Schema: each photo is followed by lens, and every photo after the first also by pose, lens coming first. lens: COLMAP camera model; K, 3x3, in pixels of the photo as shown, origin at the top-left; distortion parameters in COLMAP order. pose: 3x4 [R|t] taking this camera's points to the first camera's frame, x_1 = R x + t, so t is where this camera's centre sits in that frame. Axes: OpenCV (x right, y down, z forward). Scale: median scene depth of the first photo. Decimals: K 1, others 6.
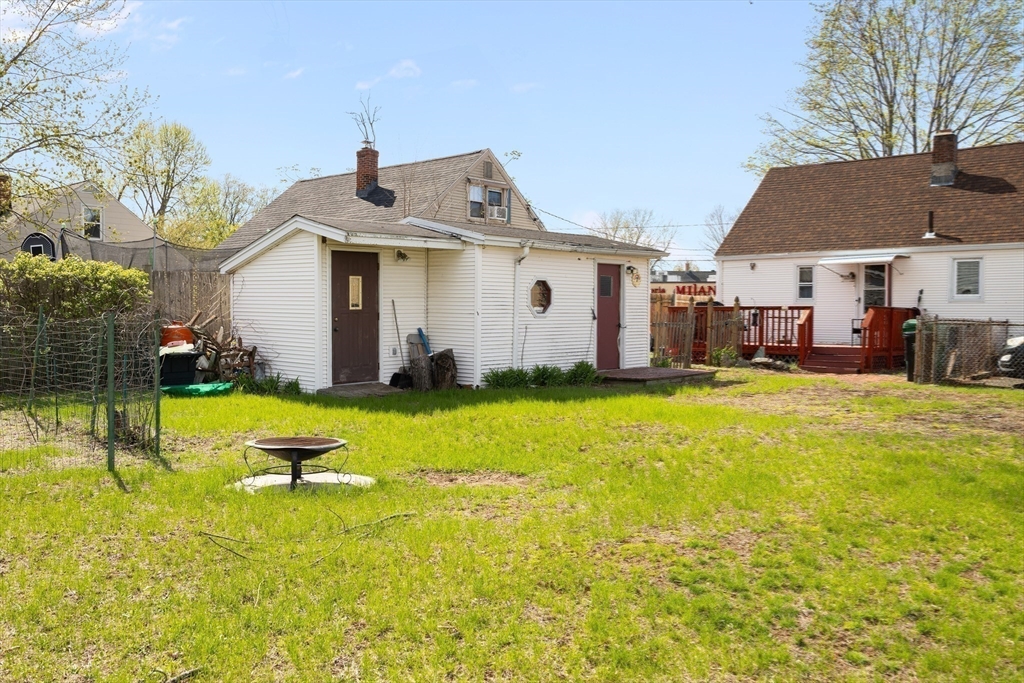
lens RADIAL K [[877.8, 0, 506.2], [0, 877.8, 332.2], [0, 0, 1]] dist [-0.009813, 0.012279]
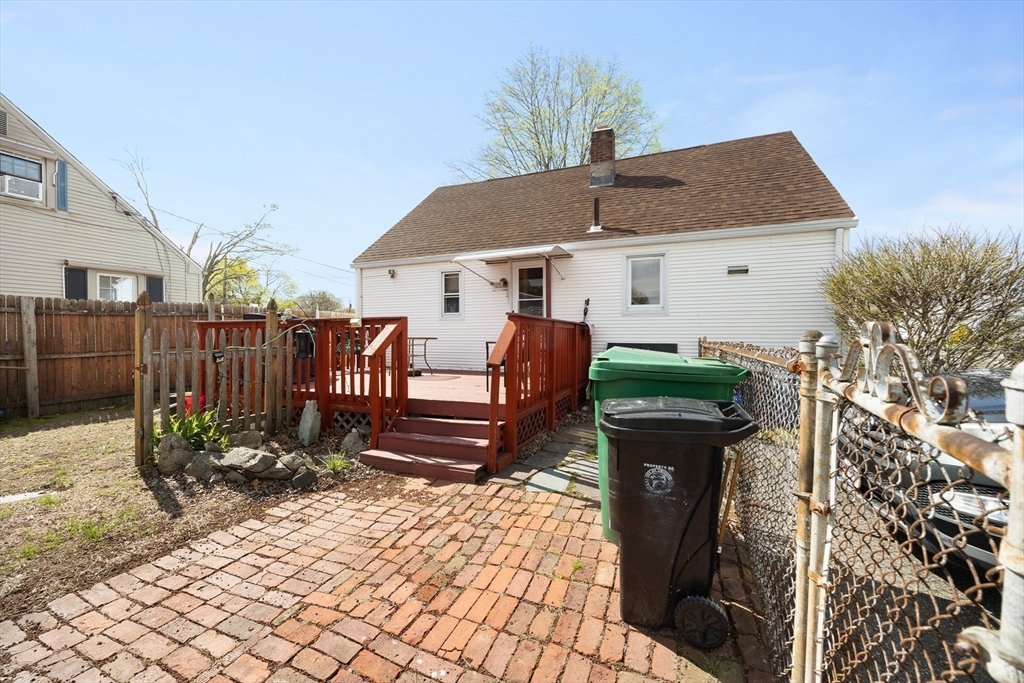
lens RADIAL K [[390.4, 0, 518.3], [0, 390.4, 343.8], [0, 0, 1]] dist [-0.002419, -0.000302]
pose [[0.945674, -0.016641, 0.324691, 0.307817], [0.013961, 0.999847, 0.010582, -0.014522], [-0.324817, -0.005474, 0.945761, 0.701701]]
